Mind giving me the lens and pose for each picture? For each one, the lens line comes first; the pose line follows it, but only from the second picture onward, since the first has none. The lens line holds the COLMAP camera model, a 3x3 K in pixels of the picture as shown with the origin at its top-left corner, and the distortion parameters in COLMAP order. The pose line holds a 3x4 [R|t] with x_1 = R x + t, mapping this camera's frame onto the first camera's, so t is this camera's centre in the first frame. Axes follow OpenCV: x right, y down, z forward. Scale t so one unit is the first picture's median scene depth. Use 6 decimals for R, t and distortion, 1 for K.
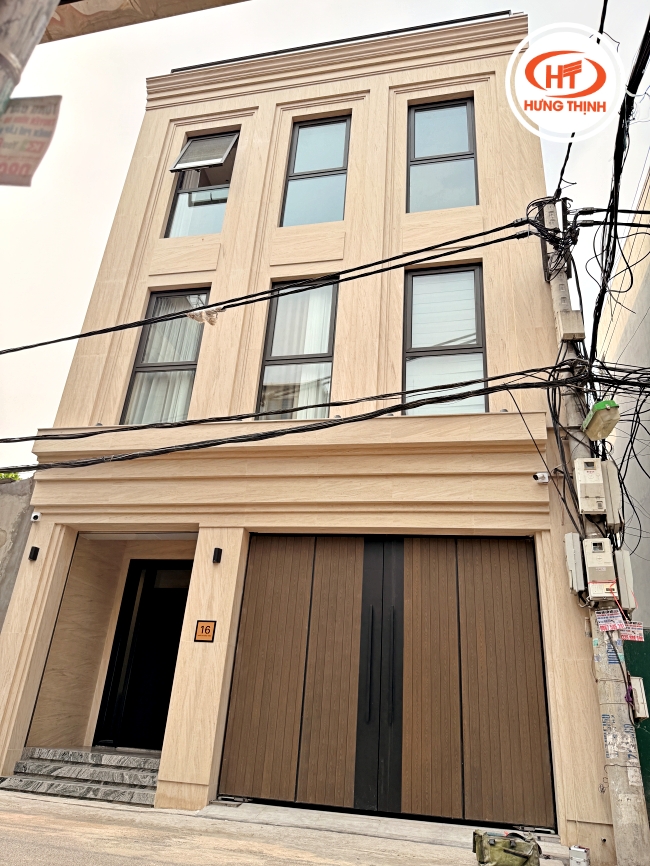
lens RADIAL K [[606.8, 0, 326.8], [0, 606.8, 432.7], [0, 0, 1]] dist [0.029922, -0.043442]
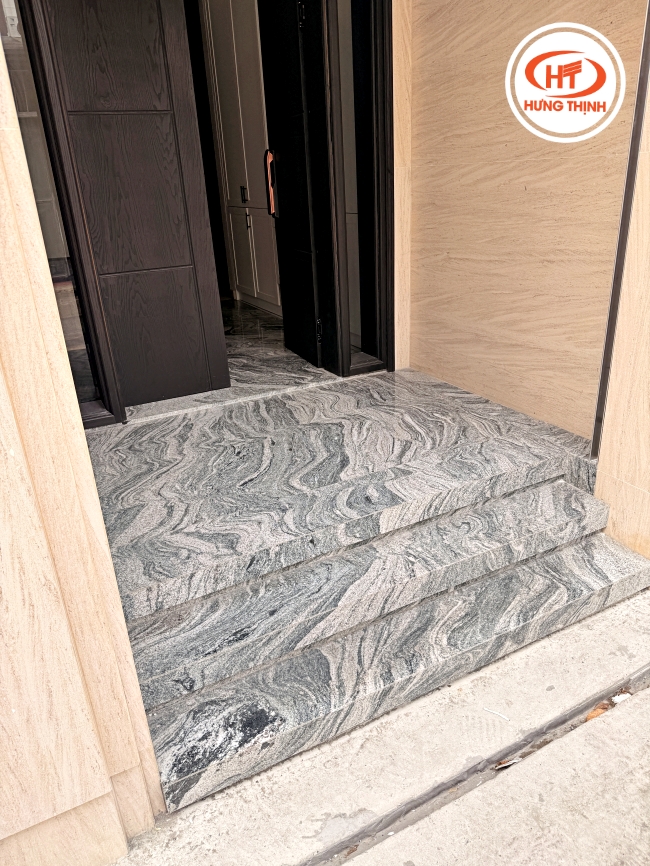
lens RADIAL K [[606.8, 0, 332.8], [0, 606.8, 433.8], [0, 0, 1]] dist [0.029922, -0.043442]
pose [[0.772513, -0.337059, 0.538159, -0.529652], [-0.188434, 0.687639, 0.701174, 0.279825], [-0.606397, -0.643073, 0.467697, 0.876505]]
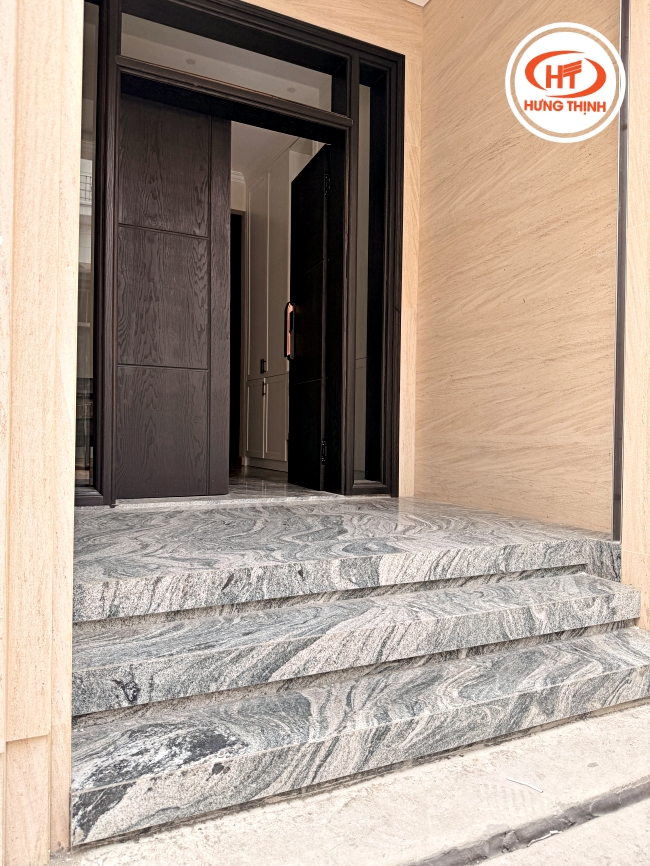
lens RADIAL K [[606.8, 0, 327.2], [0, 606.8, 433.9], [0, 0, 1]] dist [0.029922, -0.043442]
pose [[0.793822, -0.058875, 0.605294, -0.539656], [-0.233690, 0.889356, 0.392982, 0.367600], [-0.561459, -0.453409, 0.692232, 0.829749]]
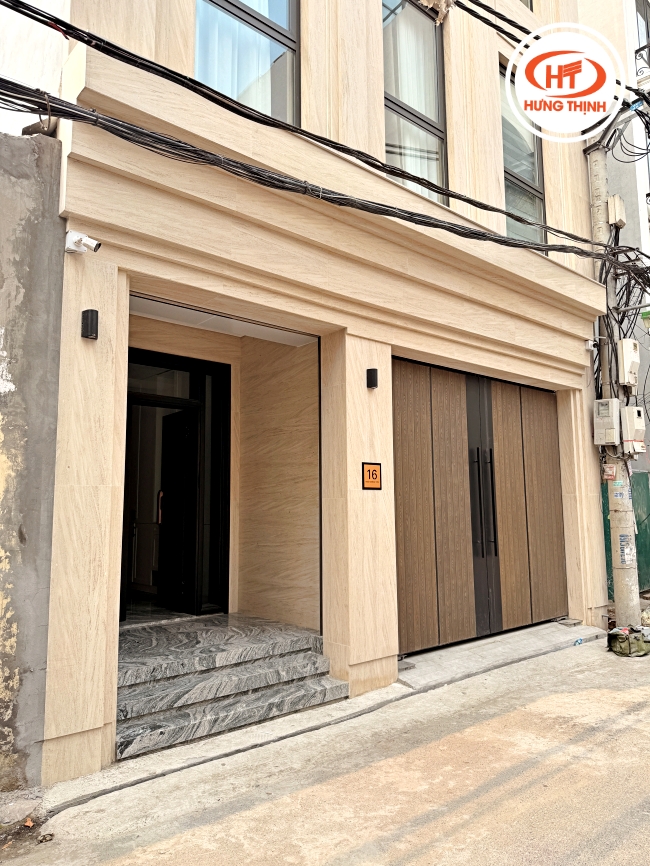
lens RADIAL K [[606.8, 0, 328.8], [0, 606.8, 428.0], [0, 0, 1]] dist [0.029922, -0.043442]
pose [[0.608644, 0.030214, 0.792868, -0.802931], [-0.304327, 0.931739, 0.198109, 0.133176], [-0.732761, -0.361869, 0.576292, 0.609489]]
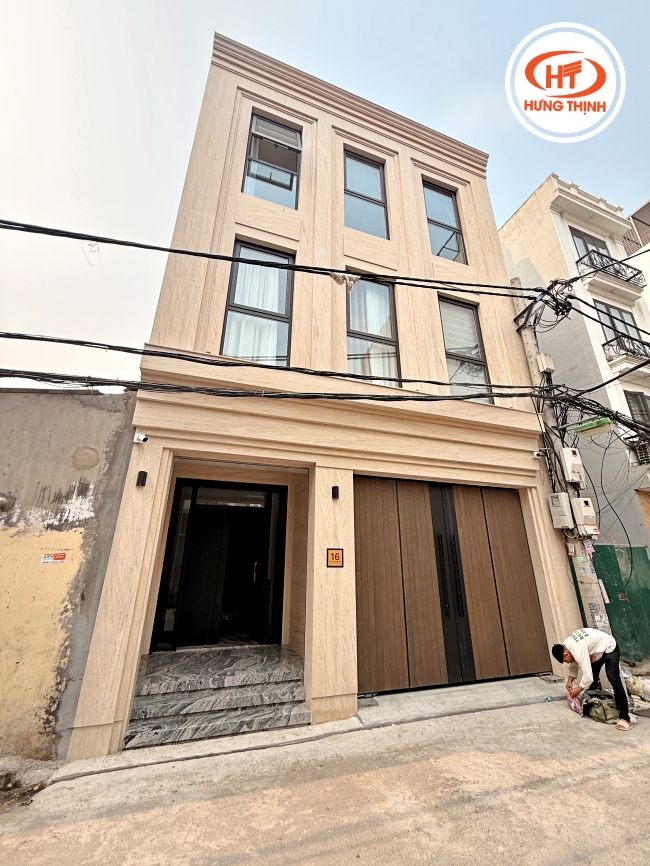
lens RADIAL K [[341.5, 0, 327.2], [0, 341.5, 431.7], [0, 0, 1]] dist [-0.000974, 0.000722]
pose [[0.860446, 0.122335, 0.494638, -0.544923], [-0.177366, 0.981951, 0.065678, 0.048958], [-0.477676, -0.144244, 0.866614, 0.465288]]
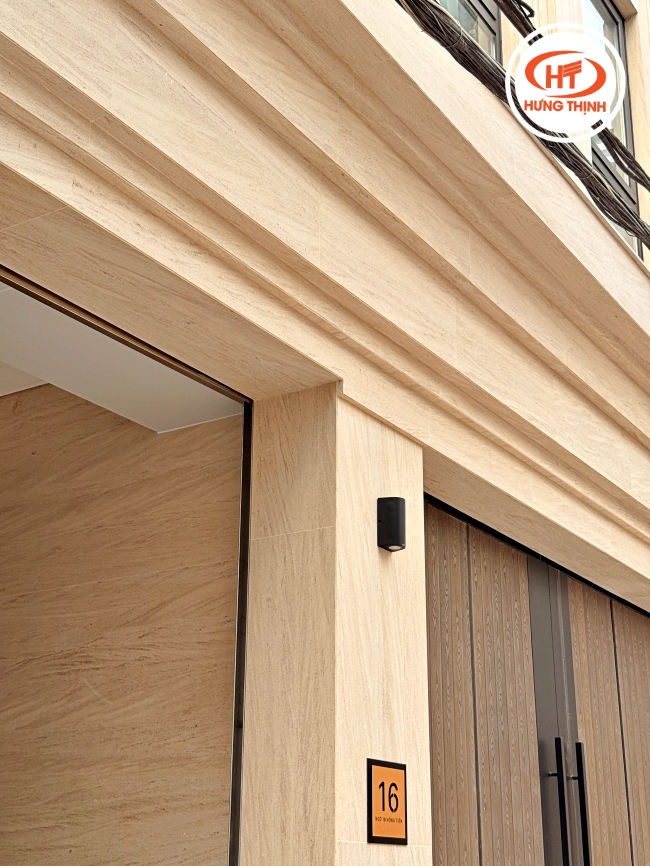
lens RADIAL K [[1209.0, 0, 332.3], [0, 1209.0, 426.4], [0, 0, 1]] dist [0.069212, 0.000000]
pose [[0.359109, 0.265133, 0.894844, -0.695933], [-0.394591, 0.912021, -0.111869, 0.238461], [-0.845777, -0.312924, 0.432134, 0.819202]]
